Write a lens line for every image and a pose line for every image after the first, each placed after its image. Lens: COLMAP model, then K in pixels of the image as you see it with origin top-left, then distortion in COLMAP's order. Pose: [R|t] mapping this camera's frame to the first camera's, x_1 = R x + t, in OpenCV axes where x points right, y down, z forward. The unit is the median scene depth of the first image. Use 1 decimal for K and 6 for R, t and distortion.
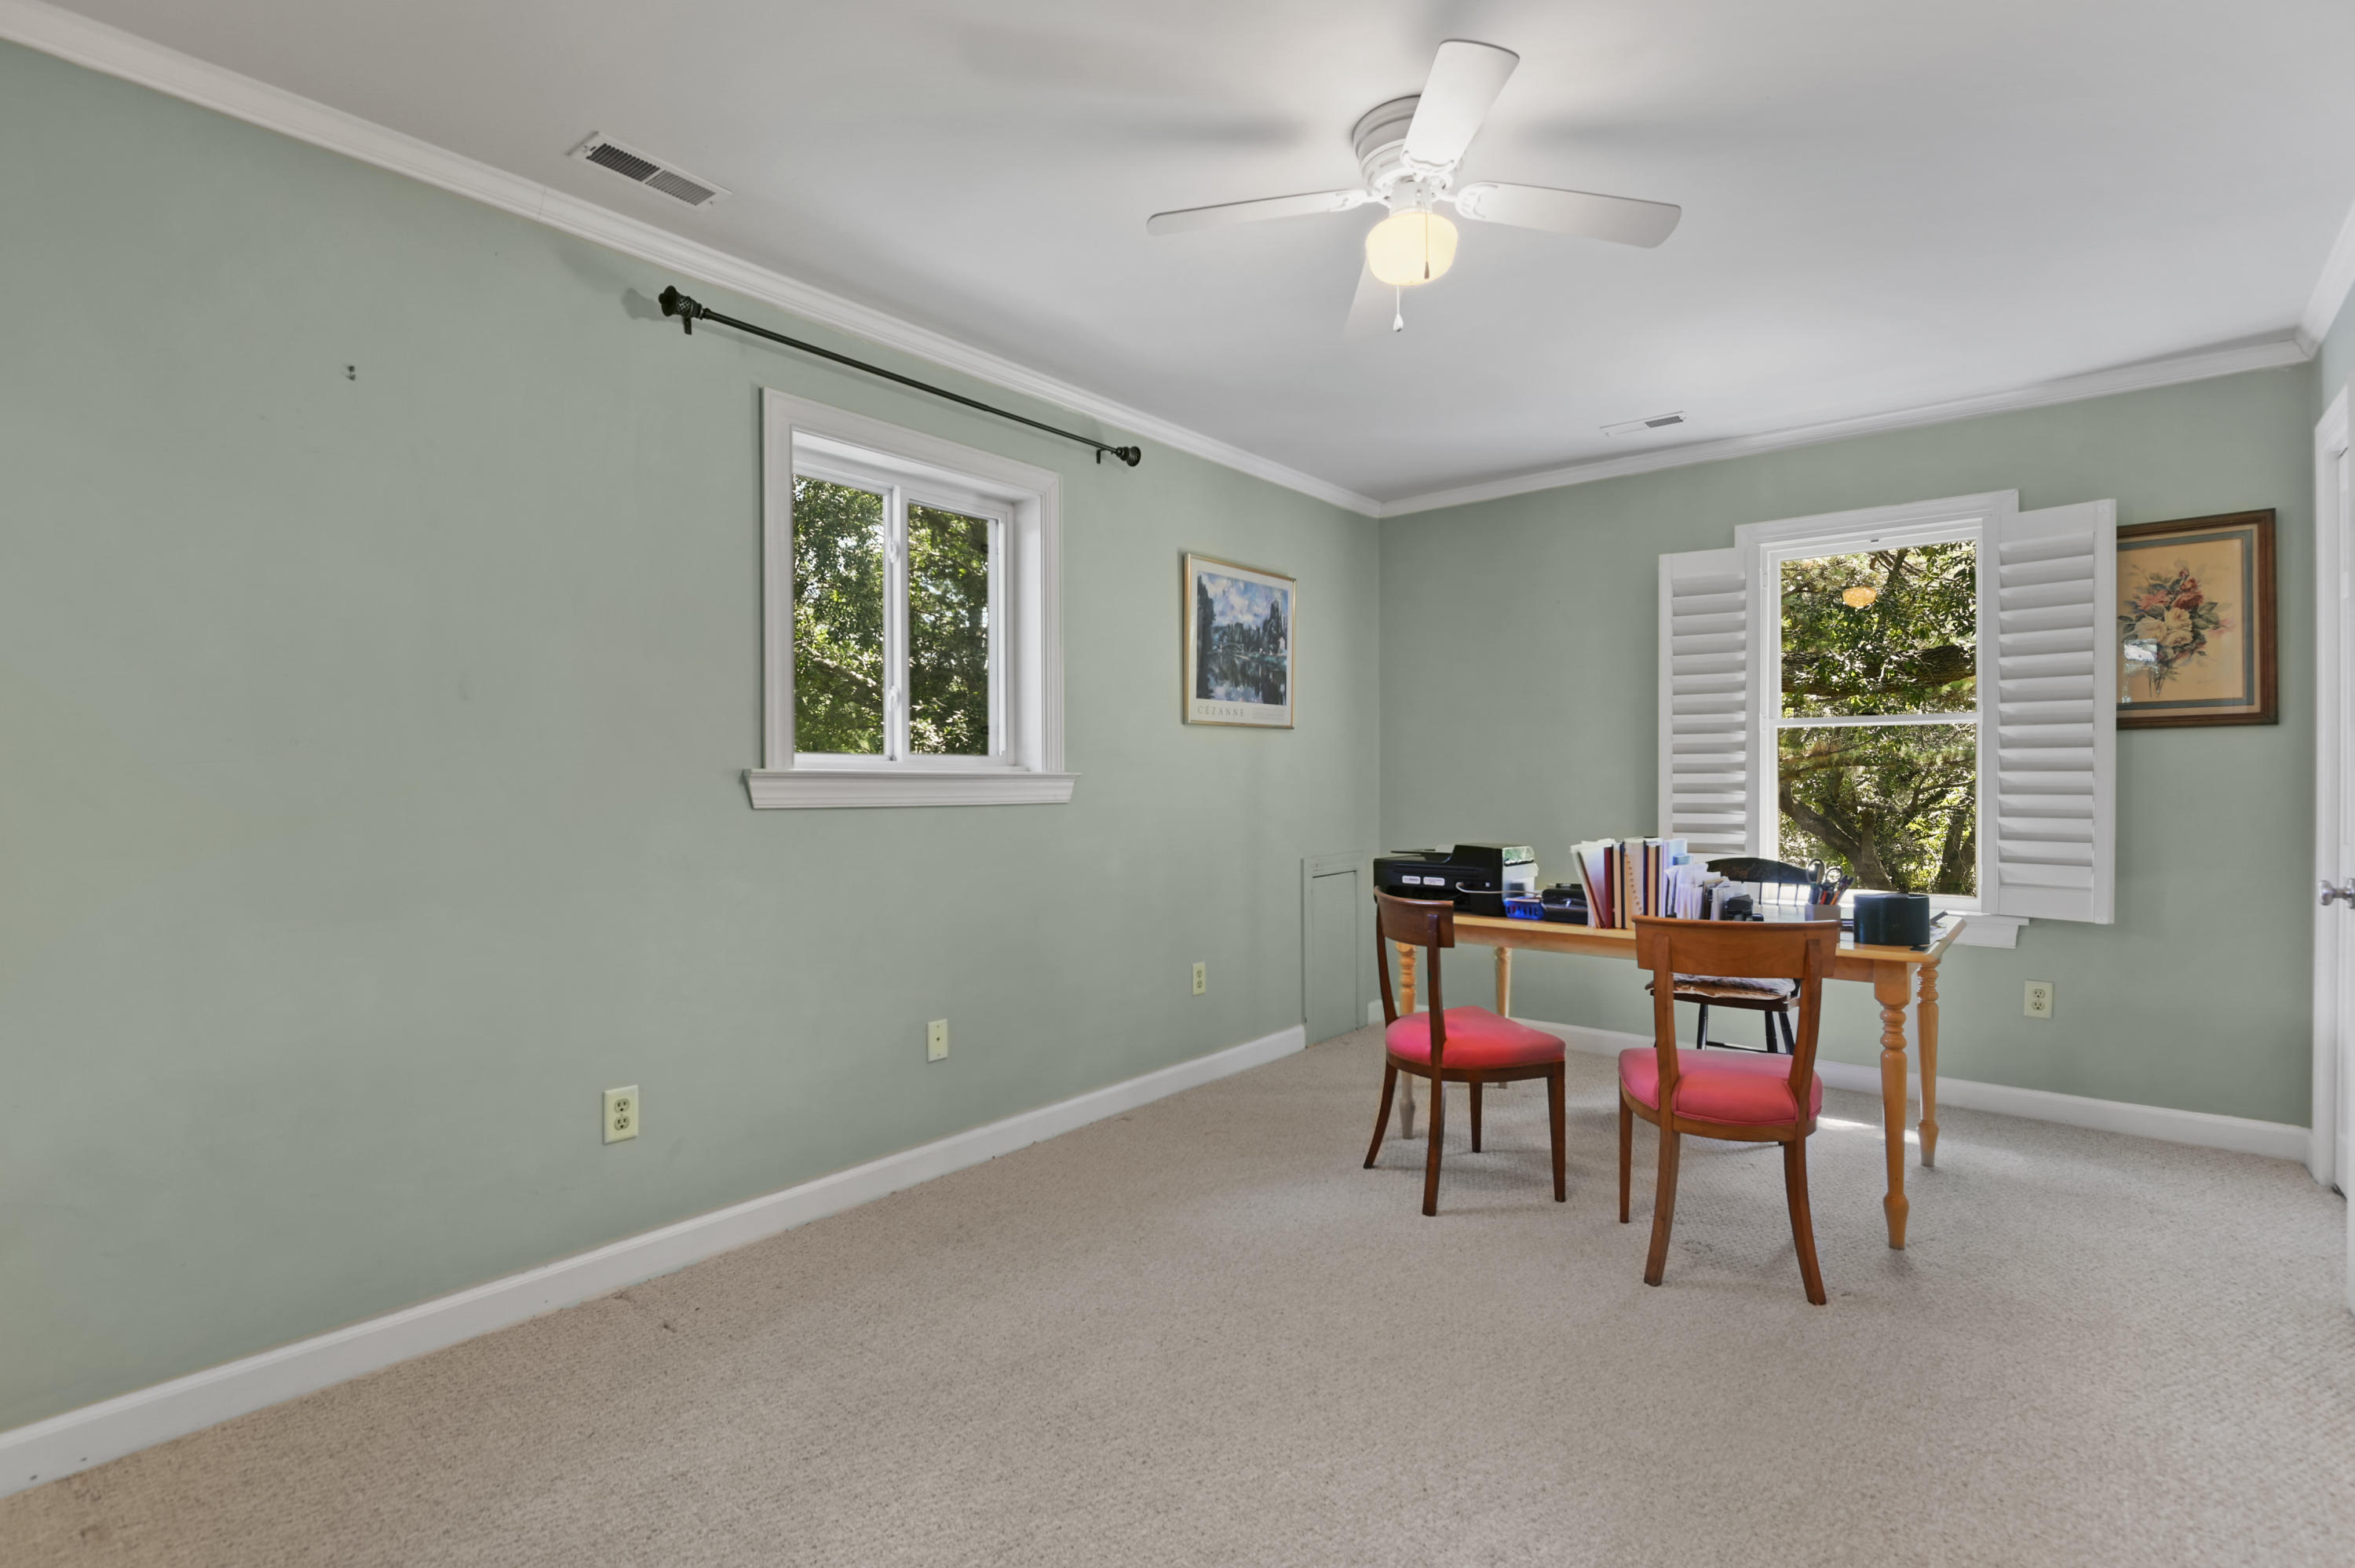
lens RADIAL K [[1109.0, 0, 1176.5], [0, 1109.0, 773.8], [0, 0, 1]] dist [-0.018093, -0.000372]
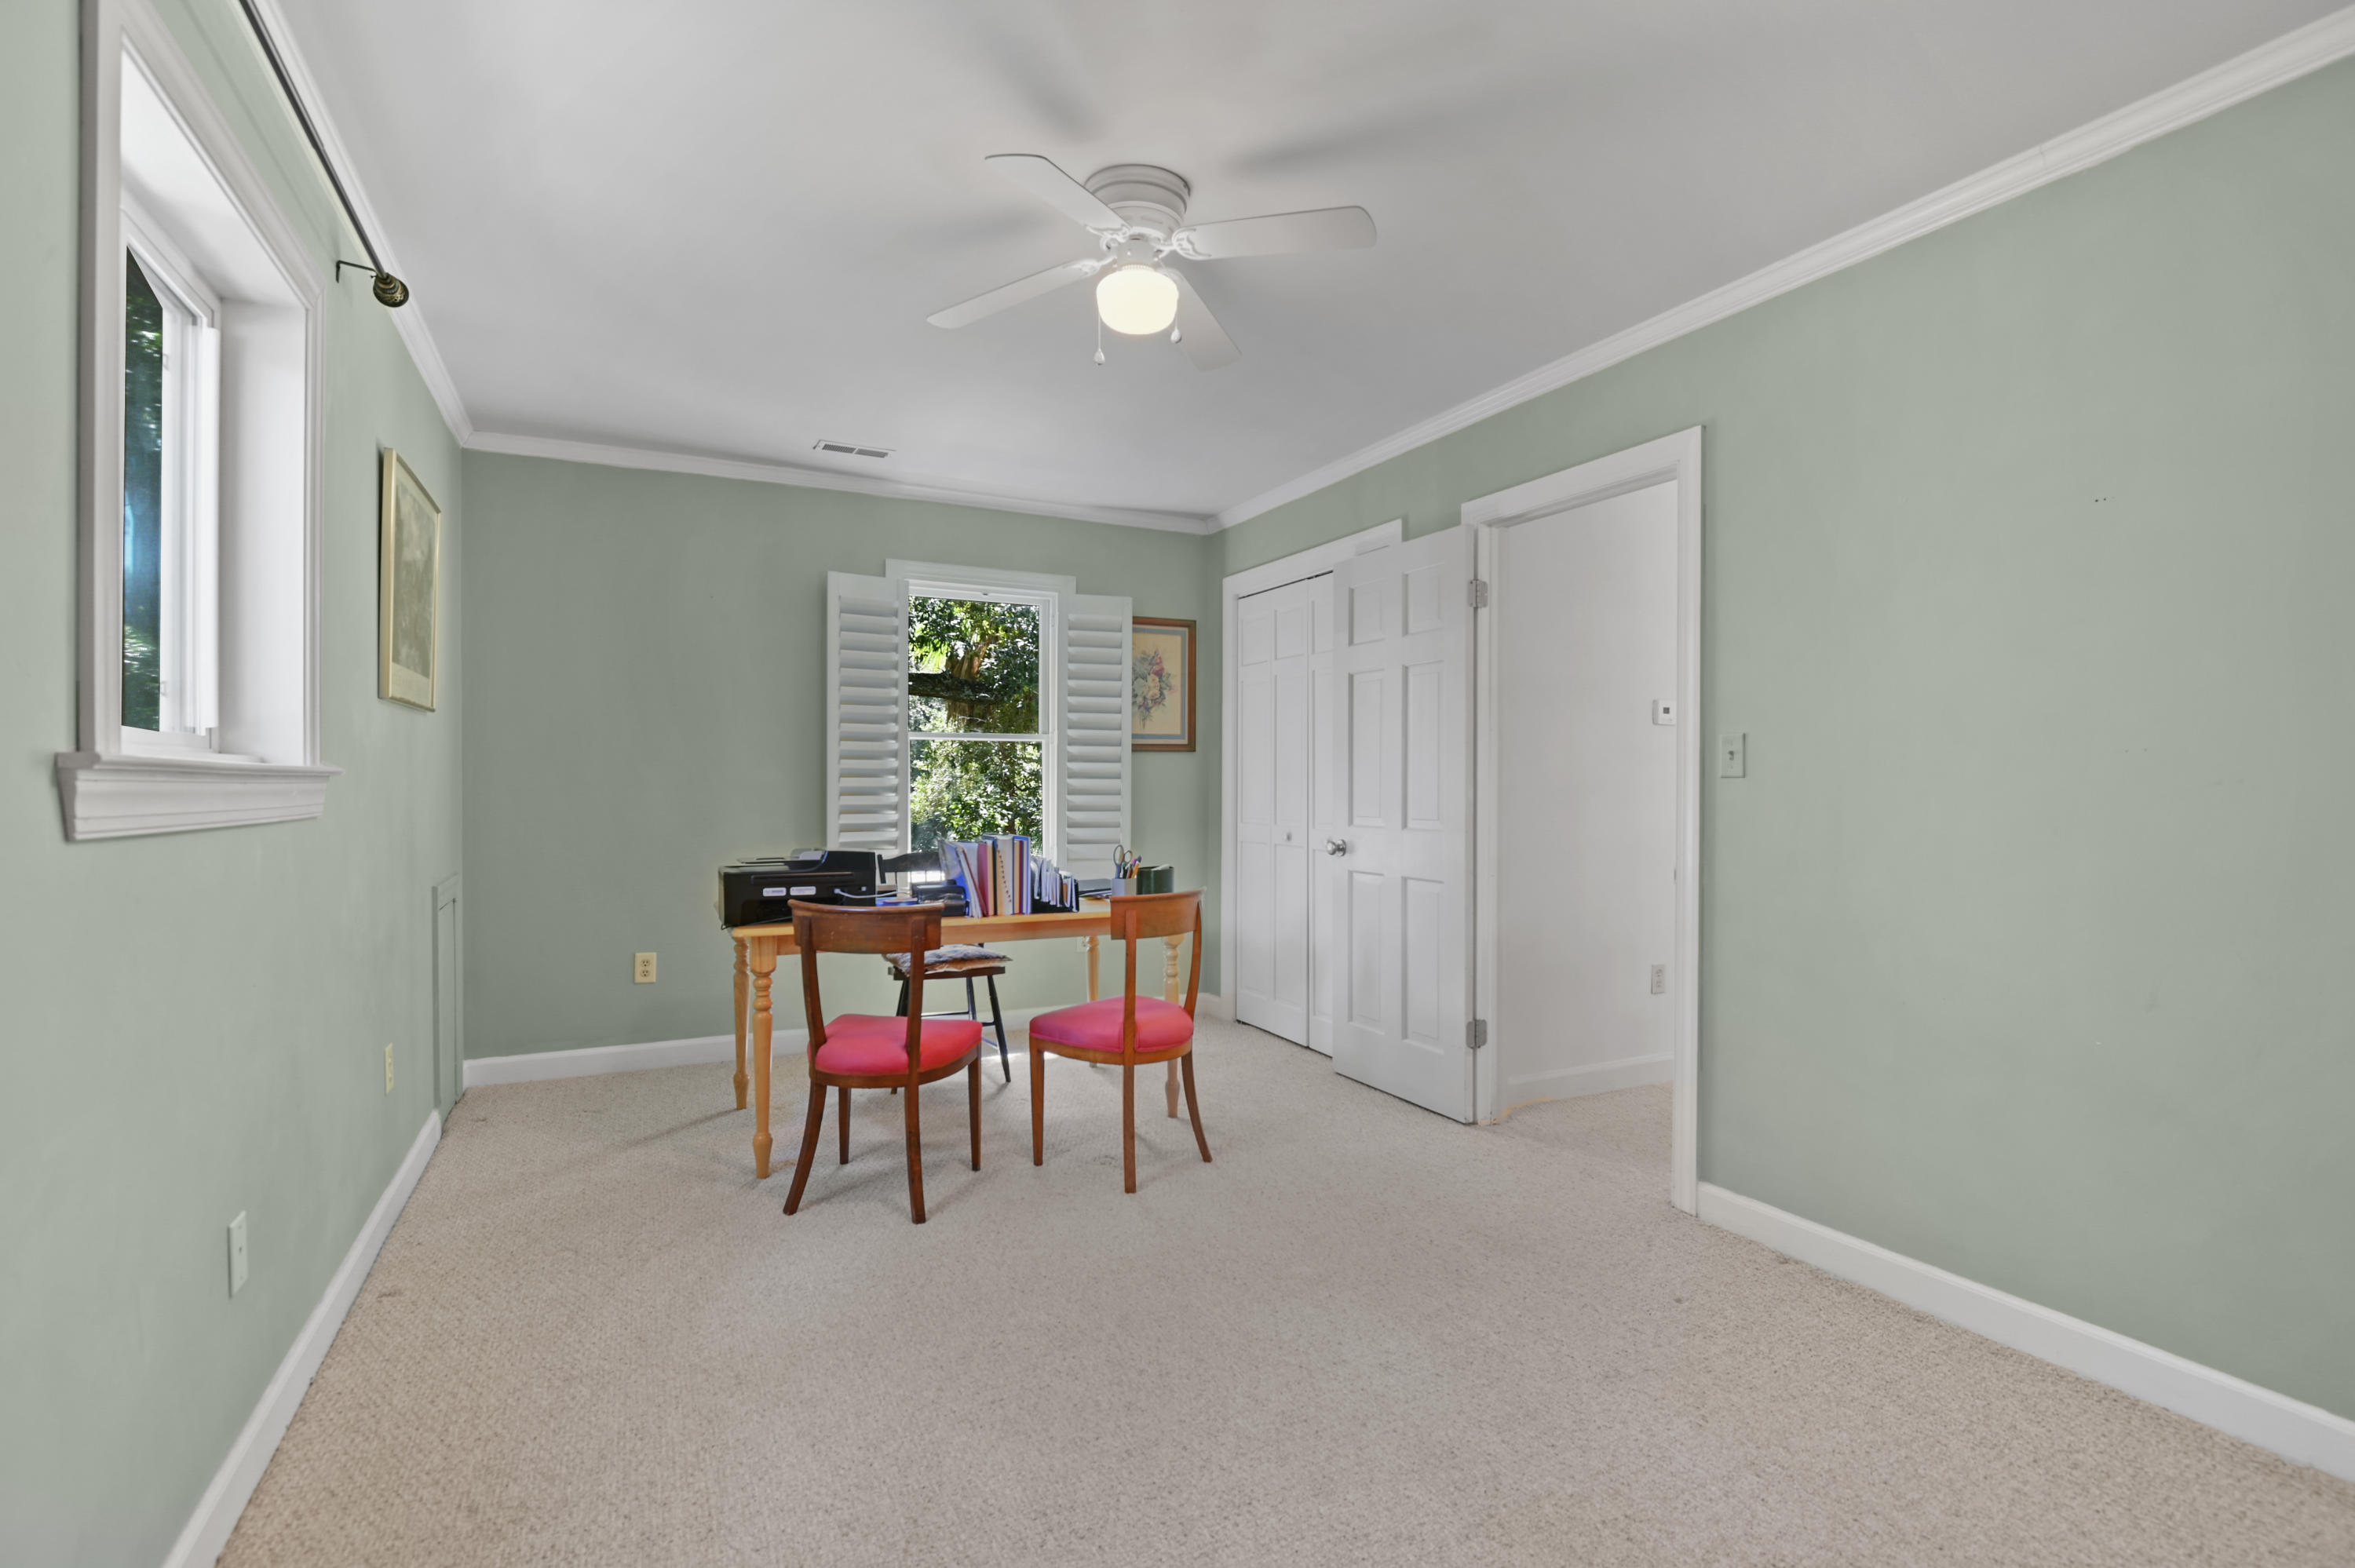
lens RADIAL K [[1109.0, 0, 1176.5], [0, 1109.0, 773.8], [0, 0, 1]] dist [-0.018093, -0.000372]
pose [[0.393149, 0.011982, 0.919397, -0.518535], [-0.010281, 0.999910, -0.008635, 0.002685], [-0.919417, -0.006058, 0.393237, 0.348810]]
